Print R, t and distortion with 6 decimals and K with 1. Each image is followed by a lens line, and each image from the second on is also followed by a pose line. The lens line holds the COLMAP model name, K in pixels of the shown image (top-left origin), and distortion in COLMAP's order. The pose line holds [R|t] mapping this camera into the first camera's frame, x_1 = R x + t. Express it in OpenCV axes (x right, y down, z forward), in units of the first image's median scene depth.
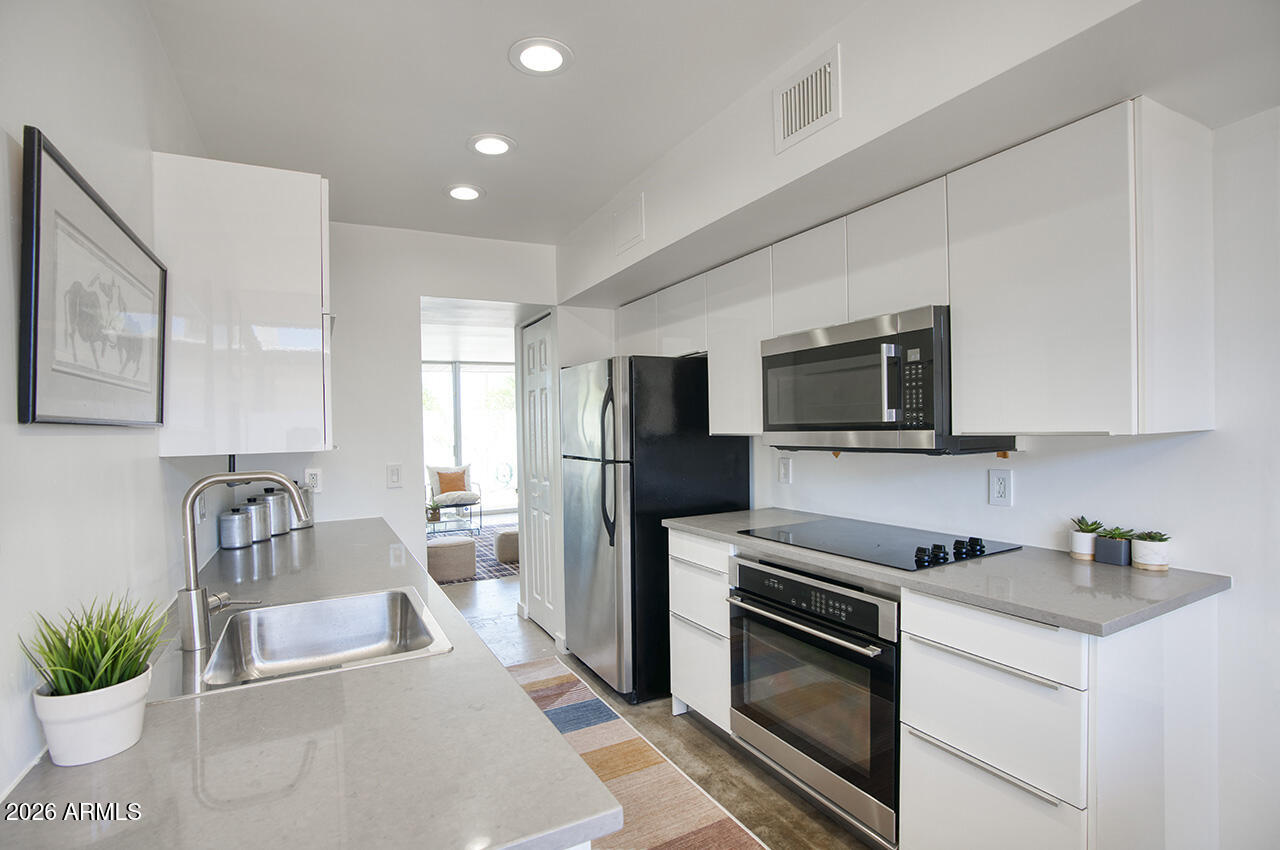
lens RADIAL K [[616.2, 0, 640.0], [0, 616.2, 425.0], [0, 0, 1]] dist [-0.000567, -0.000238]
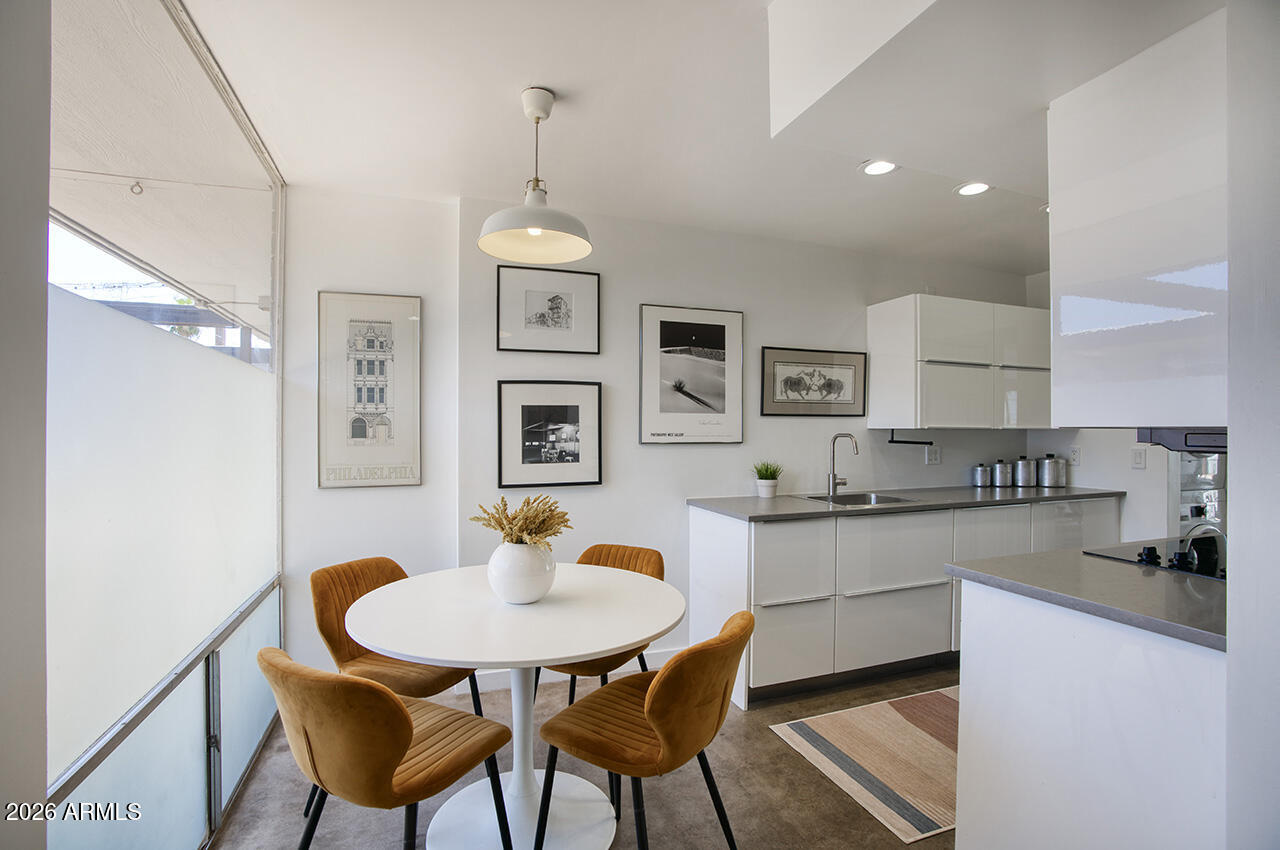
lens RADIAL K [[571.1, 0, 640.0], [0, 571.1, 425.0], [0, 0, 1]] dist [-0.002616, -0.000099]
pose [[-0.126857, 0.013006, -0.991836, 1.528487], [0.005139, 0.999909, 0.012455, 0.003077], [0.991908, -0.003517, -0.126913, 0.354831]]
